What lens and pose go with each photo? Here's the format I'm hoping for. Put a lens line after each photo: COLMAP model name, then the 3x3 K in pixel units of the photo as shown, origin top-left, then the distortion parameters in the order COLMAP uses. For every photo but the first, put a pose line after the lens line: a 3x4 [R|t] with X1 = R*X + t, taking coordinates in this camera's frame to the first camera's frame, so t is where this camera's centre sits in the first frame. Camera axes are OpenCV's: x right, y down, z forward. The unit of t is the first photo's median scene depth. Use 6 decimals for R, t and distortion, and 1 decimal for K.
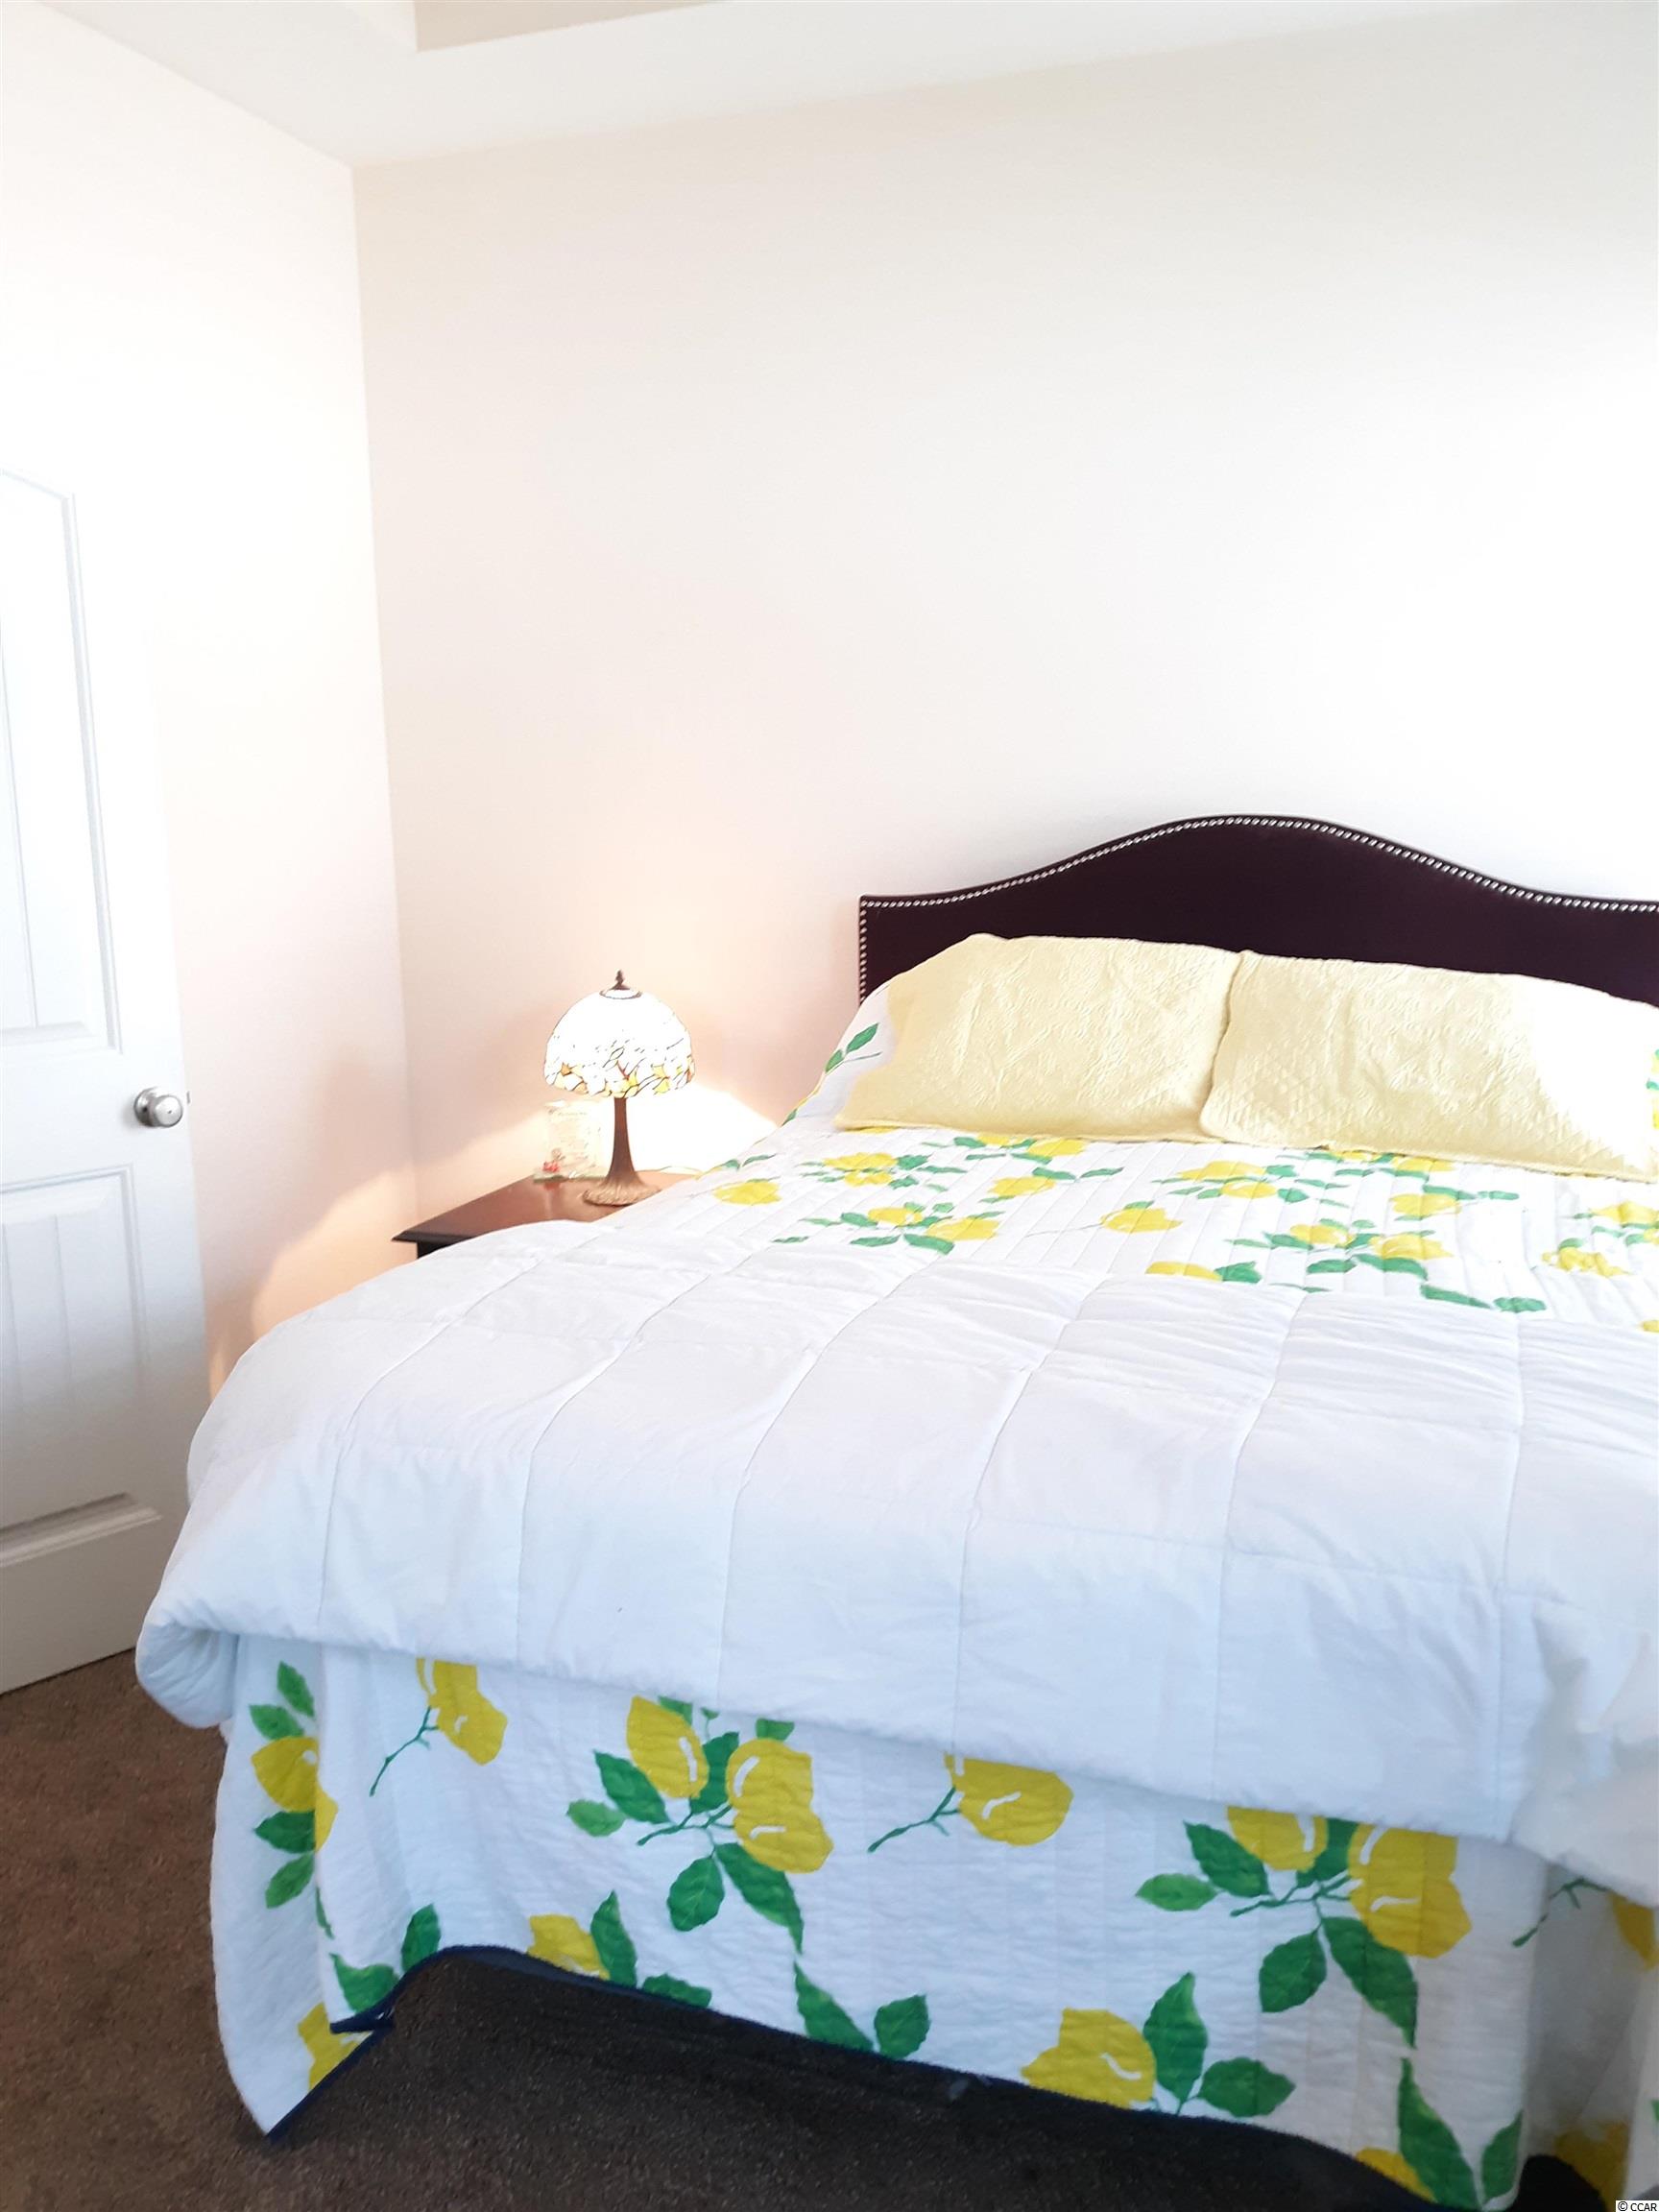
lens RADIAL K [[1780.9, 0, 829.5], [0, 1780.9, 1106.0], [0, 0, 1]] dist [0.005713, -0.011935]
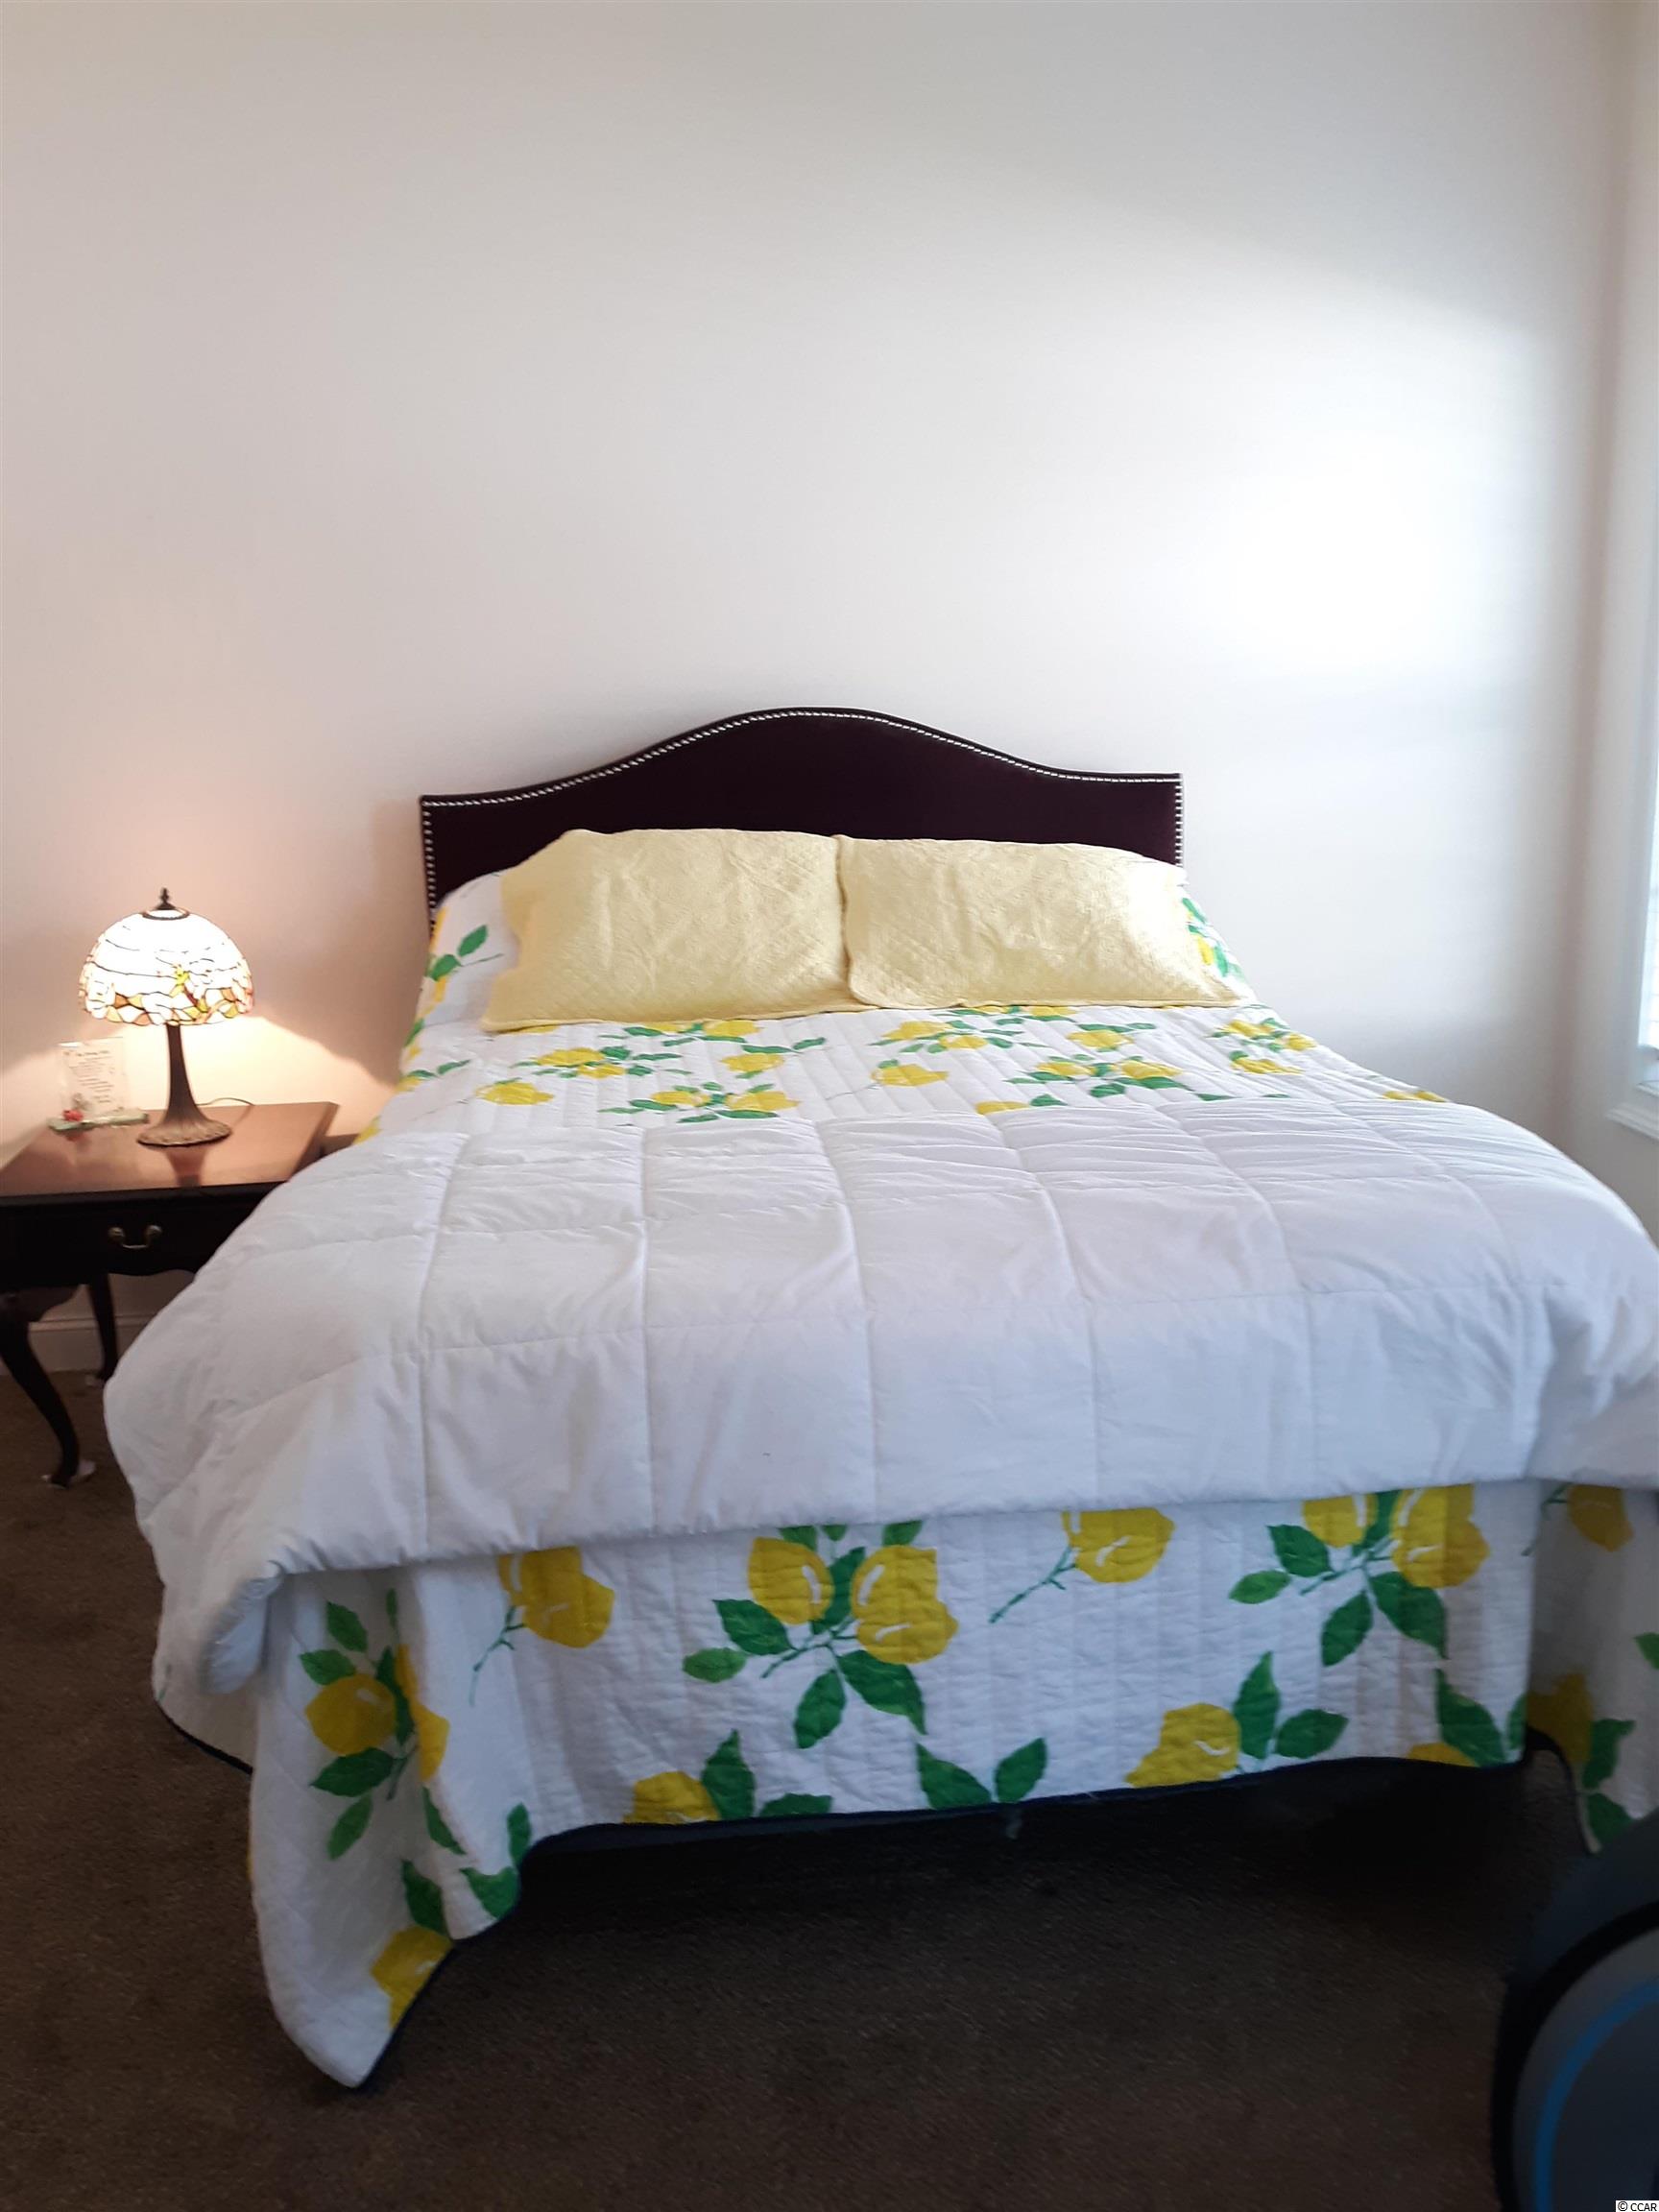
lens RADIAL K [[1807.3, 0, 829.5], [0, 1807.3, 1106.0], [0, 0, 1]] dist [0.176838, -0.465847]
pose [[0.901021, -0.108396, 0.420013, -0.495077], [0.089011, 0.993871, 0.065547, 0.007921], [-0.424544, -0.021674, 0.905148, 0.003039]]
